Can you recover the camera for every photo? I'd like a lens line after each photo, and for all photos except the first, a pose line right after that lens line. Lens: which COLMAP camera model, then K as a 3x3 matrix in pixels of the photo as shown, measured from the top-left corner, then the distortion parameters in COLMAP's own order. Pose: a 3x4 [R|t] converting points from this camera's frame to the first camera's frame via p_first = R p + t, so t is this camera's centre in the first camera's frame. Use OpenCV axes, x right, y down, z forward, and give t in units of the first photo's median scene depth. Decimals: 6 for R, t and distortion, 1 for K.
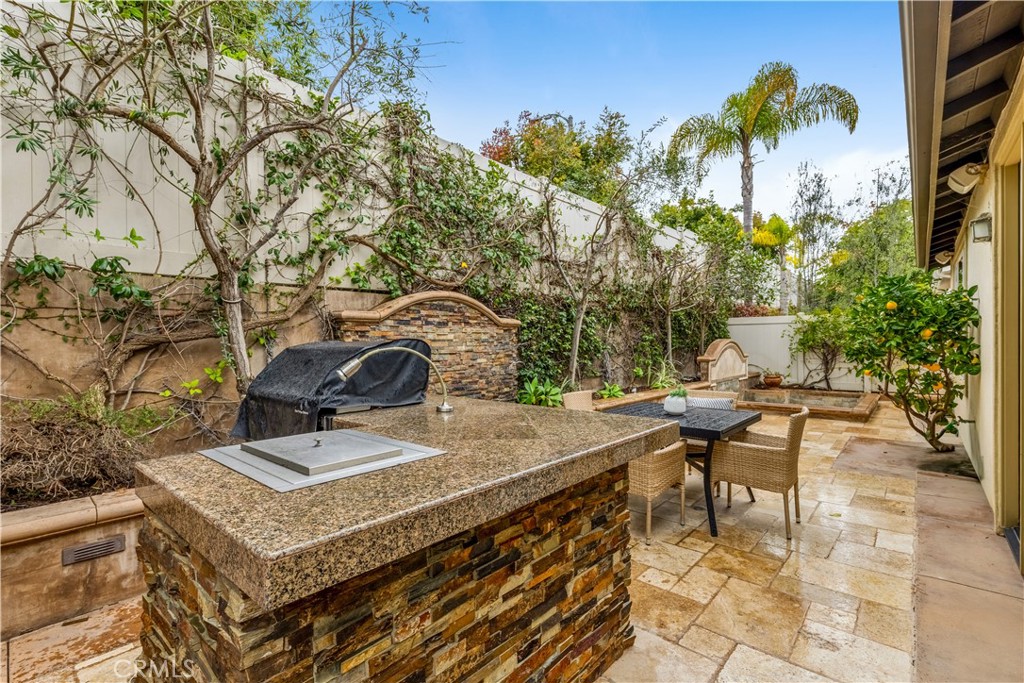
lens RADIAL K [[460.6, 0, 513.5], [0, 460.6, 347.6], [0, 0, 1]] dist [0.003619, -0.001088]
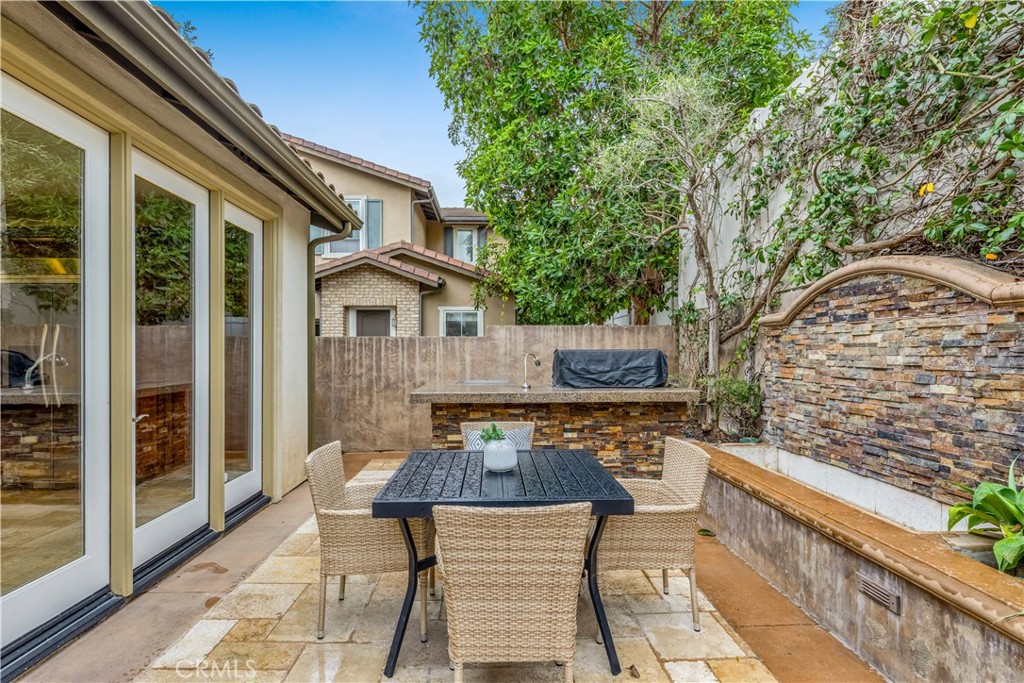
lens RADIAL K [[512.7, 0, 503.5], [0, 512.7, 350.5], [0, 0, 1]] dist [0.004360, 0.000034]
pose [[-0.730708, 0.010143, -0.682614, 0.554167], [0.000878, 0.999903, 0.013918, -0.015987], [0.682689, 0.009571, -0.730646, 1.026064]]
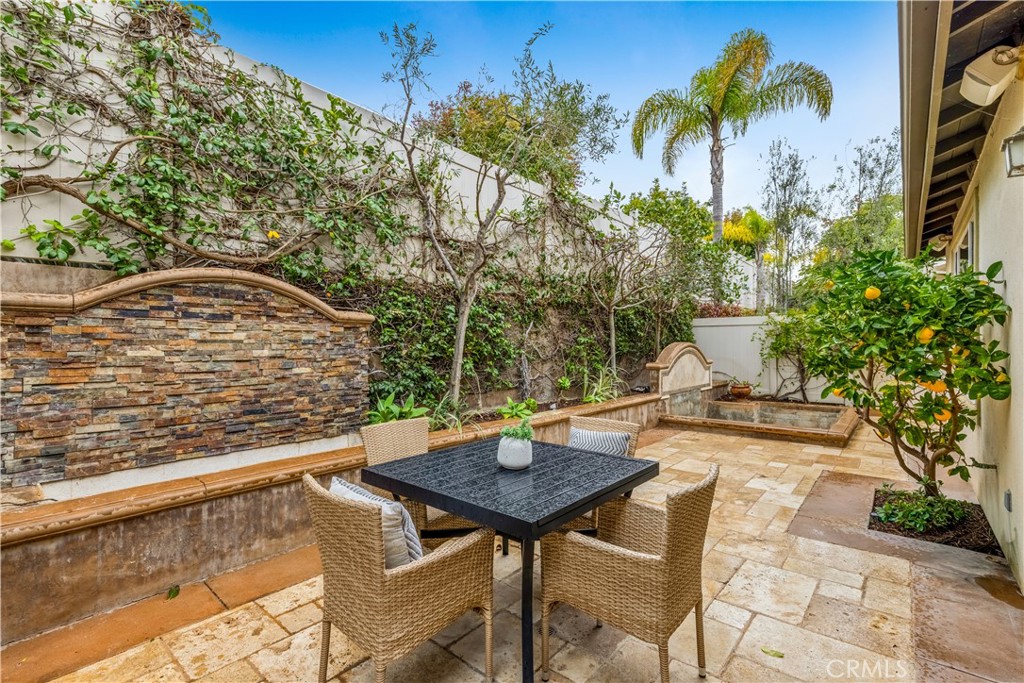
lens RADIAL K [[460.6, 0, 512.2], [0, 460.6, 345.2], [0, 0, 1]] dist [0.003619, -0.001088]
pose [[0.999864, 0.005513, 0.015570, 0.231951], [-0.005335, 0.999920, -0.011462, -0.003944], [-0.015632, 0.011377, 0.999813, 0.274825]]
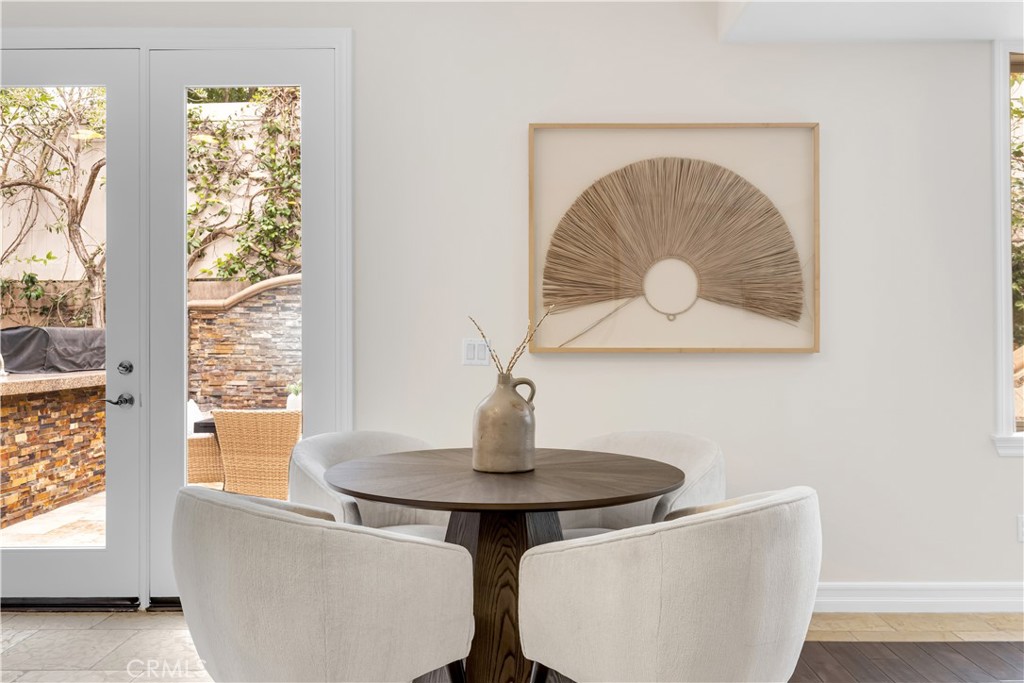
lens RADIAL K [[791.6, 0, 509.5], [0, 791.6, 342.3], [0, 0, 1]] dist [-0.003772, -0.008400]
pose [[0.655260, 0.009186, -0.755347, 1.129882], [-0.012878, 0.999917, 0.000988, 0.005877], [0.755293, 0.009080, 0.655324, 0.246559]]
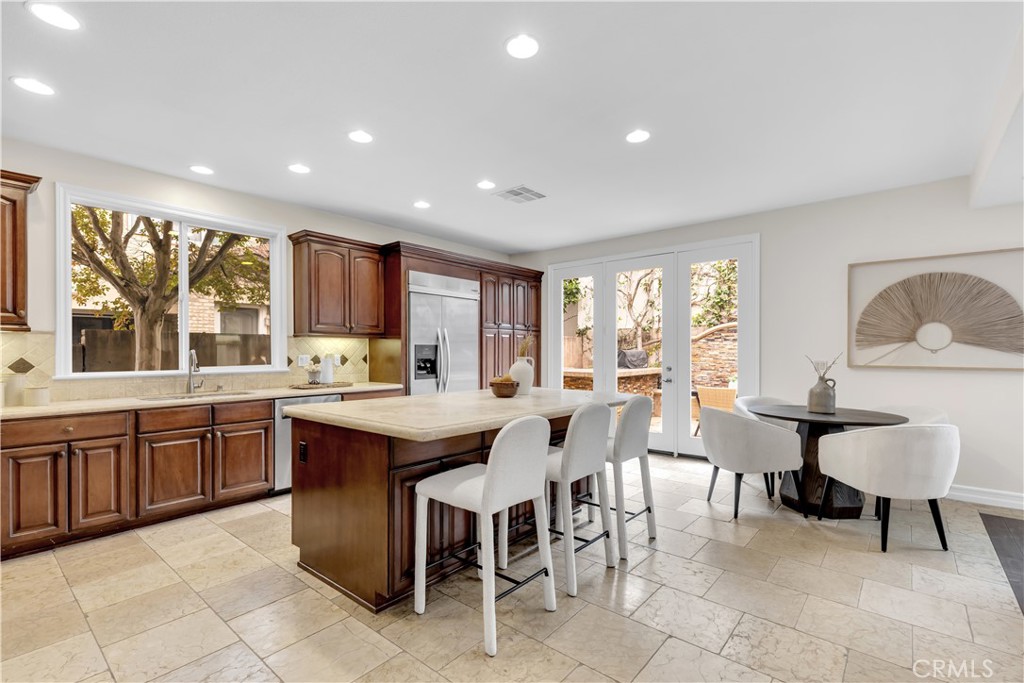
lens RADIAL K [[476.4, 0, 518.6], [0, 476.4, 350.7], [0, 0, 1]] dist [0.016617, -0.001993]
pose [[0.040833, 0.011036, -0.999105, 1.490853], [-0.010114, 0.999892, 0.010632, -0.017753], [0.999115, 0.009670, 0.040941, 0.052332]]
